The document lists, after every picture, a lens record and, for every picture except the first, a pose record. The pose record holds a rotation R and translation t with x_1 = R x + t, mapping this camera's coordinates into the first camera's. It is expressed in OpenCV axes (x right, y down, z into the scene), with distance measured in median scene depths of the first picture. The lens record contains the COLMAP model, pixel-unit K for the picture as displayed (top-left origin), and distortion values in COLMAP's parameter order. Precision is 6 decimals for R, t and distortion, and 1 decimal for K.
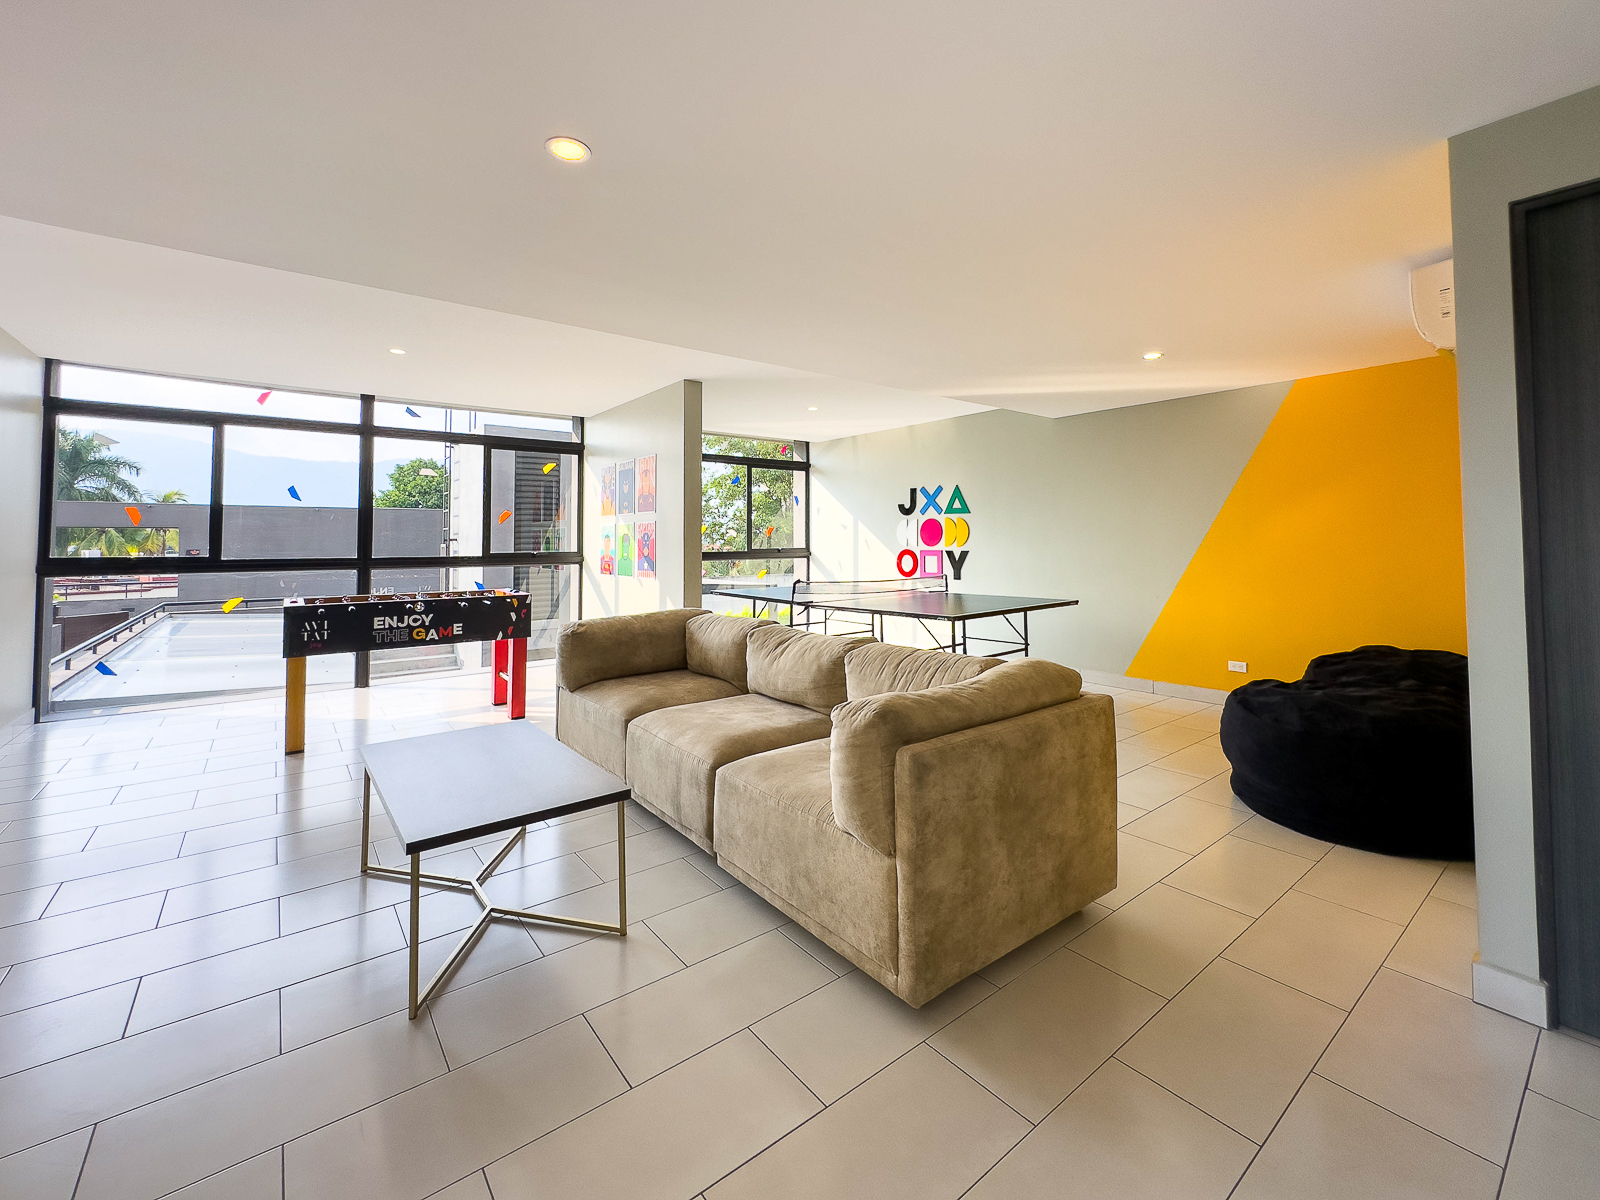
lens RADIAL K [[665.3, 0, 791.3], [0, 665.3, 531.7], [0, 0, 1]] dist [-0.000405, 0.000038]
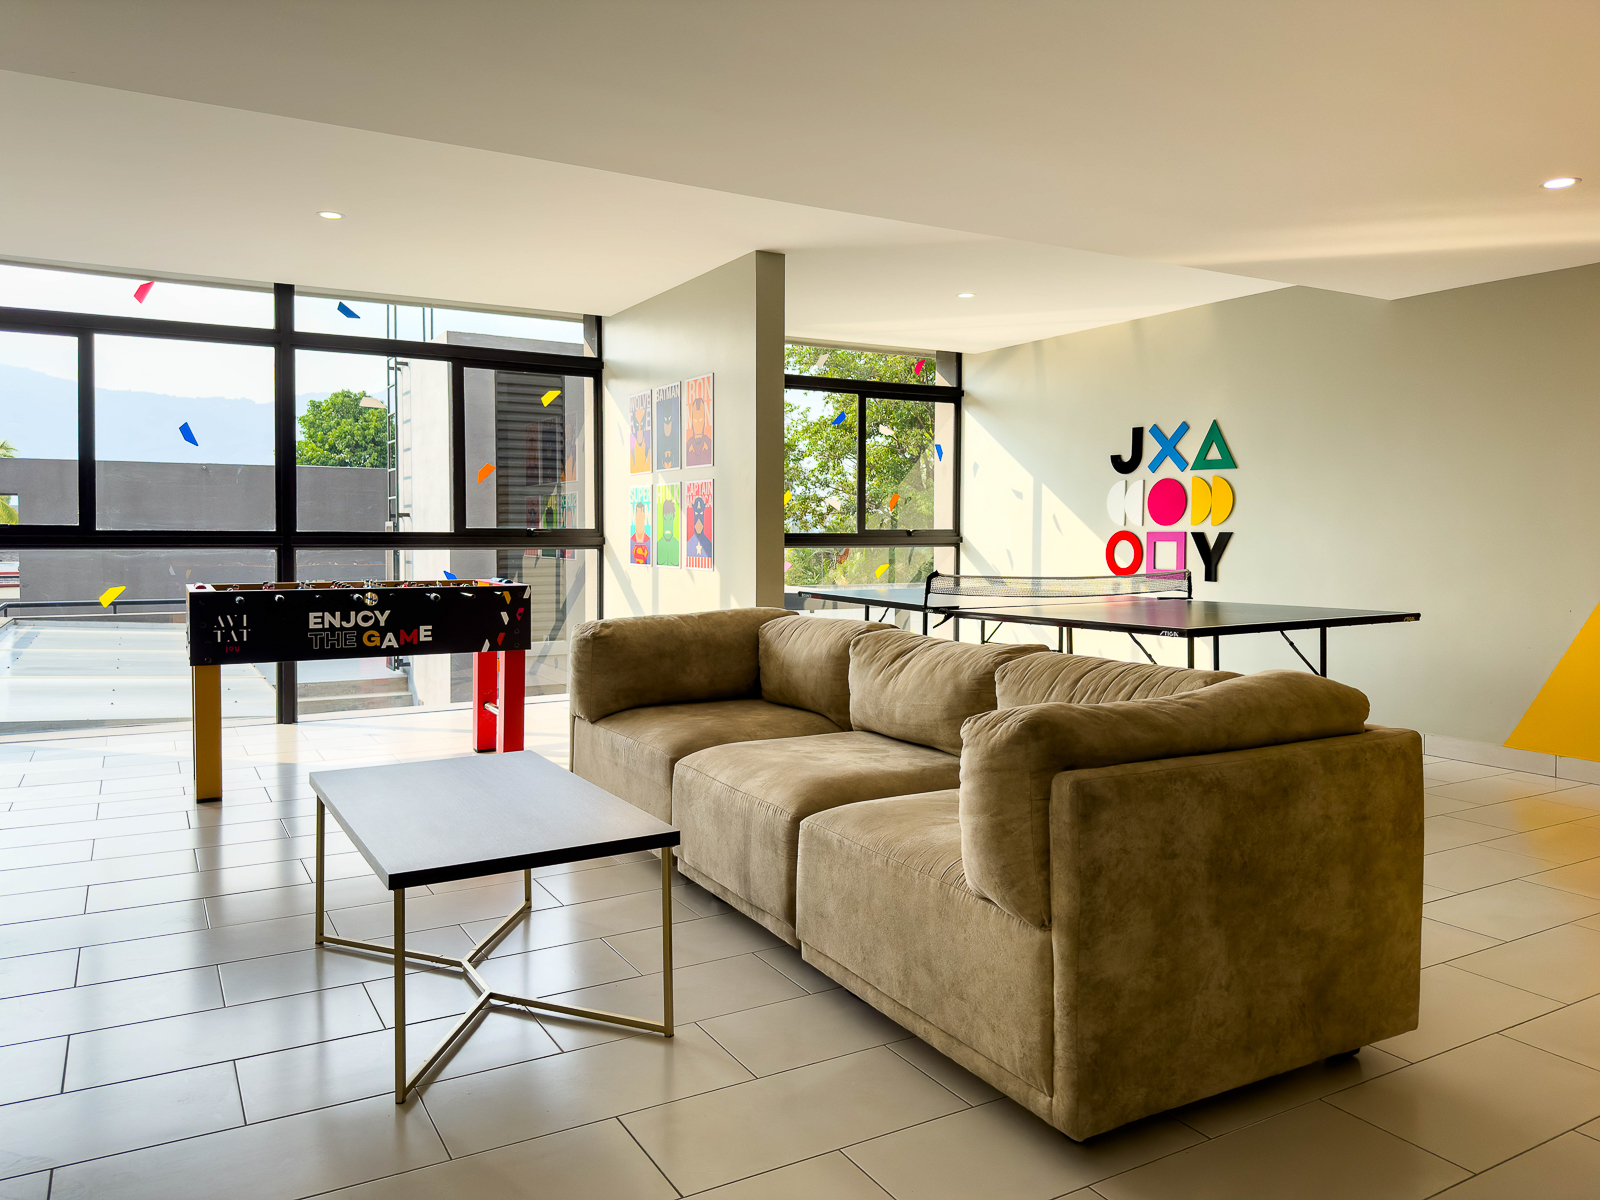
lens RADIAL K [[1140.7, 0, 800.0], [0, 1140.7, 600.0], [0, 0, 1]] dist [0.156559, -0.283874]
pose [[0.992012, 0.010060, -0.125739, 0.026393], [-0.001889, 0.997888, 0.064934, 0.038529], [0.126127, -0.064178, 0.989936, -0.126042]]
